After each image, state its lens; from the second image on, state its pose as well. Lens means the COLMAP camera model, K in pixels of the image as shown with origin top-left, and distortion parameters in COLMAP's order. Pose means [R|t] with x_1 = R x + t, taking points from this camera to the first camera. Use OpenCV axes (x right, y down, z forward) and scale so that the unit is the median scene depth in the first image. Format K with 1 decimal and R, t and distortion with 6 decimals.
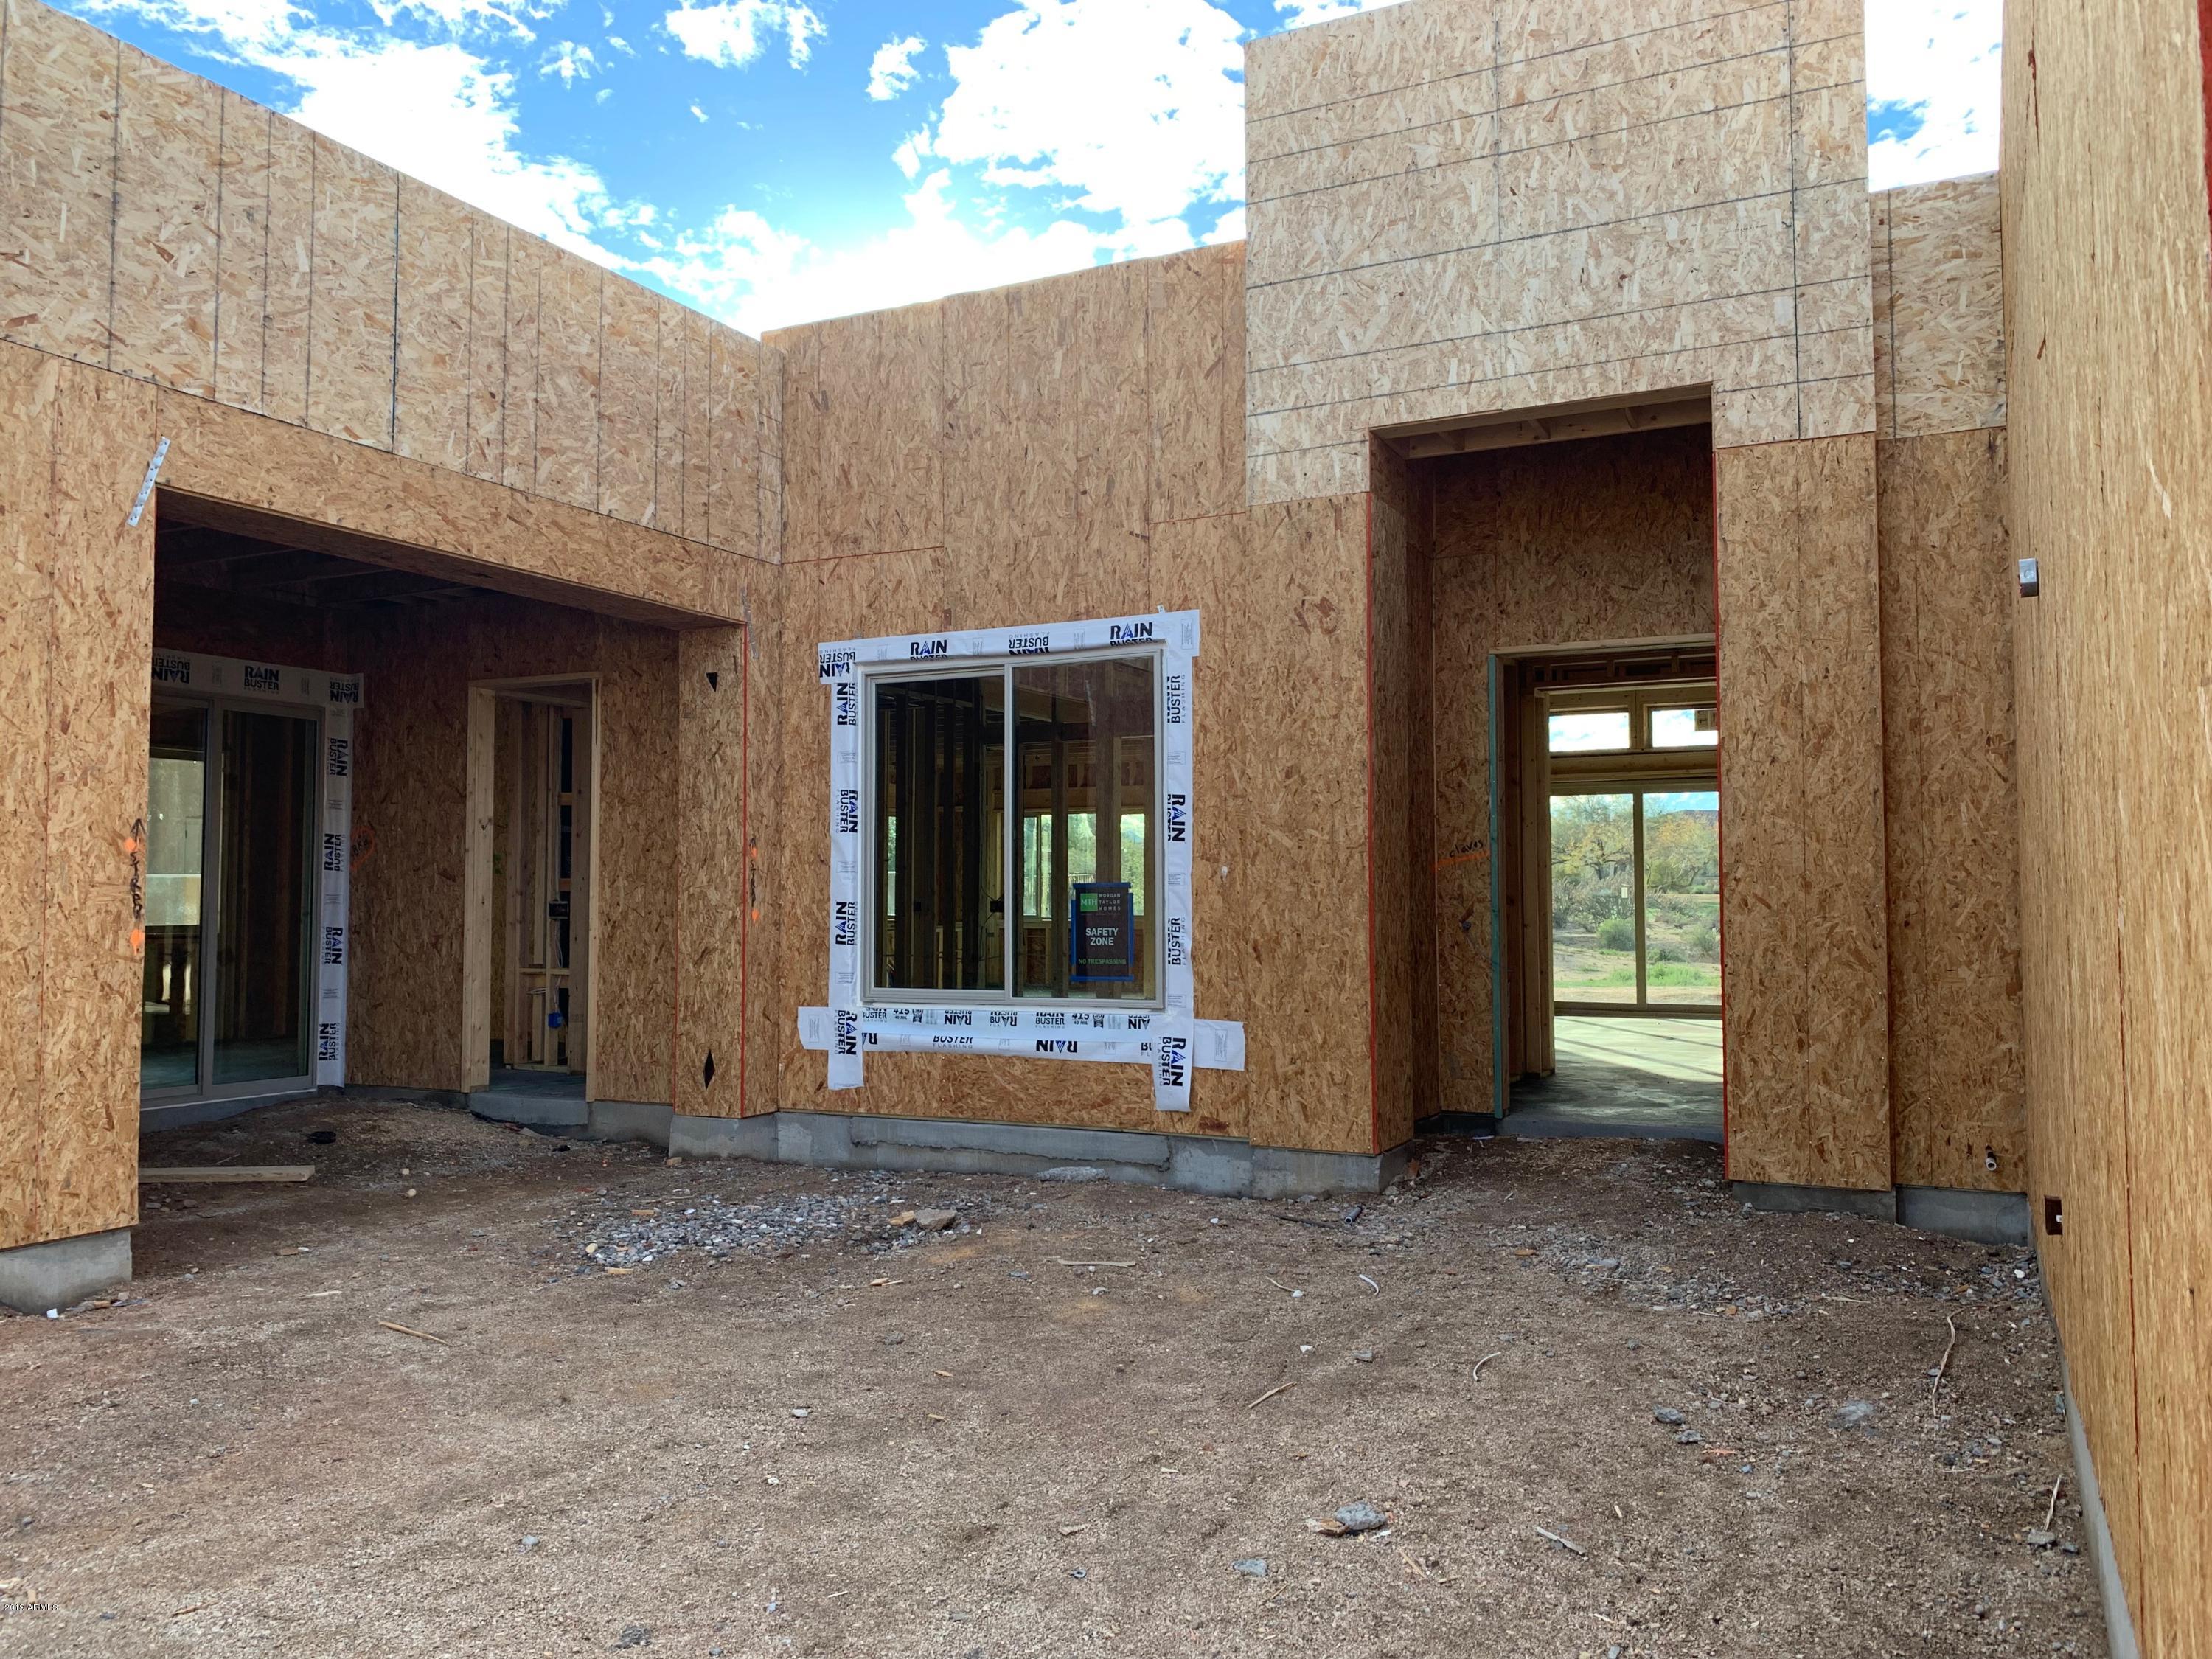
lens RADIAL K [[1680.6, 0, 1110.9], [0, 1680.6, 813.4], [0, 0, 1]] dist [0.010923, -0.010516]
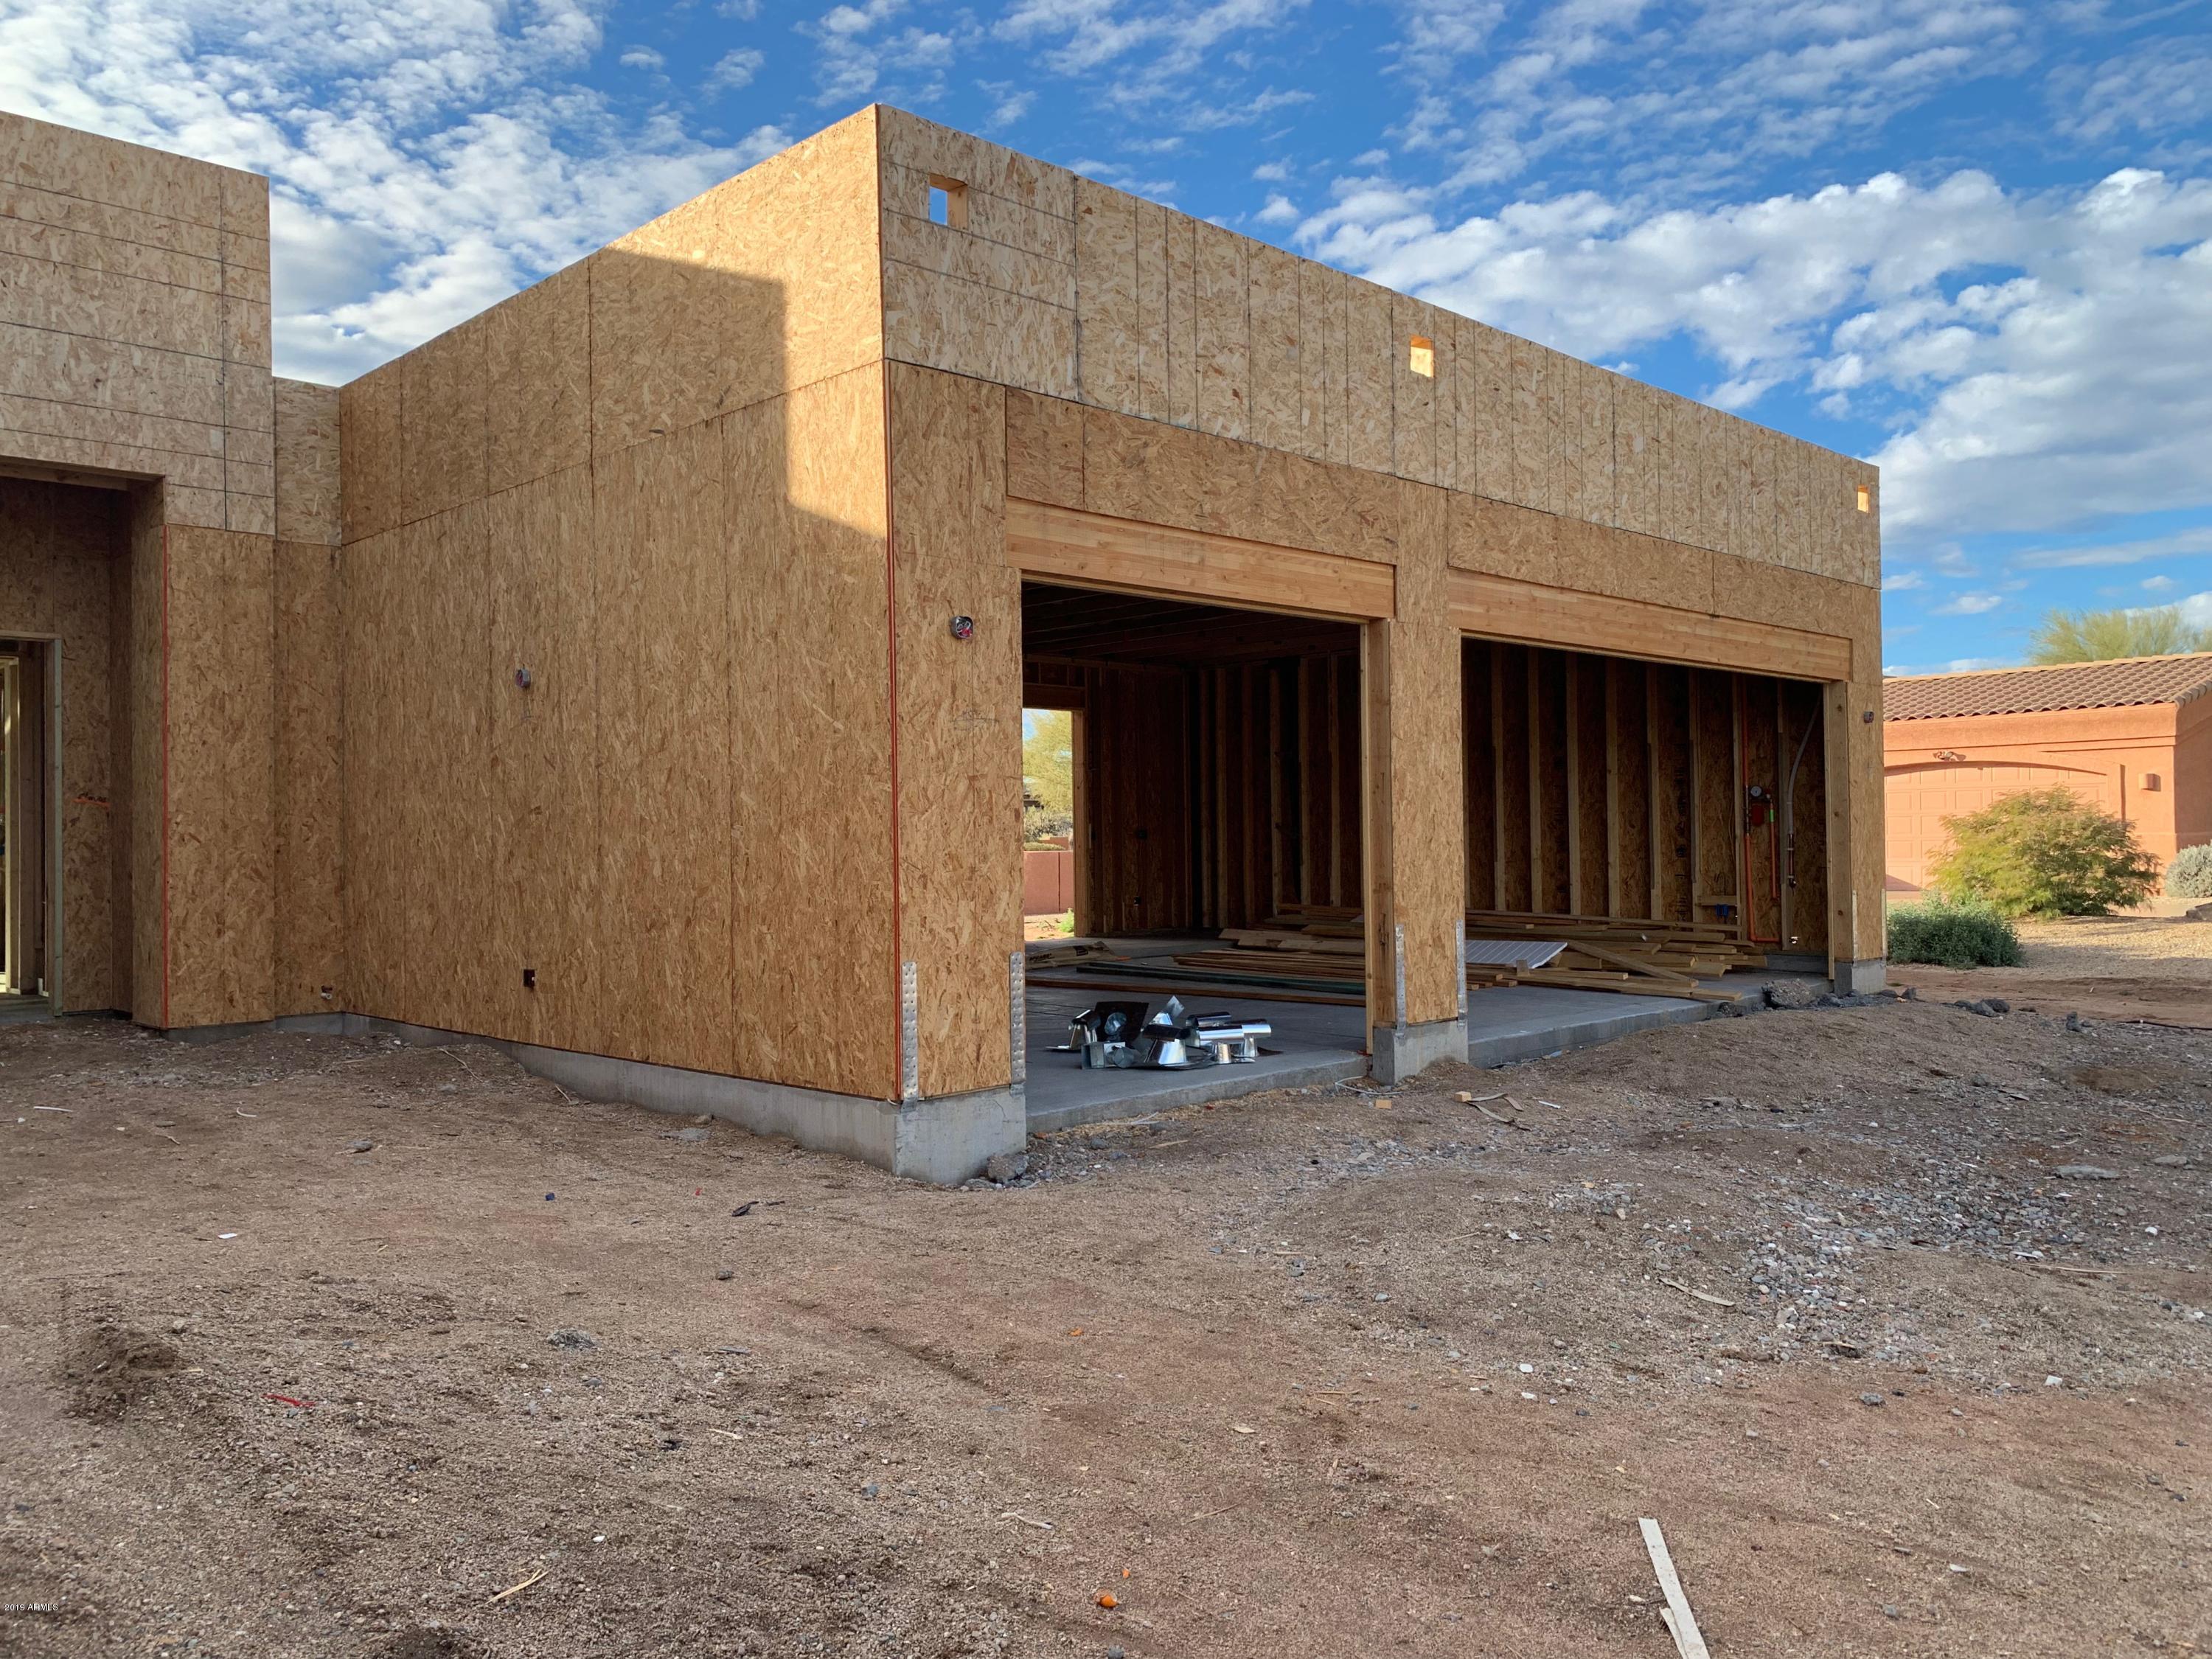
lens RADIAL K [[1680.6, 0, 1104.2], [0, 1680.6, 829.8], [0, 0, 1]] dist [0.010923, -0.010516]
pose [[0.319430, -0.000322, 0.947610, -0.753057], [-0.036071, 0.999271, 0.012498, -0.002073], [-0.946923, -0.038174, 0.319186, -0.226767]]
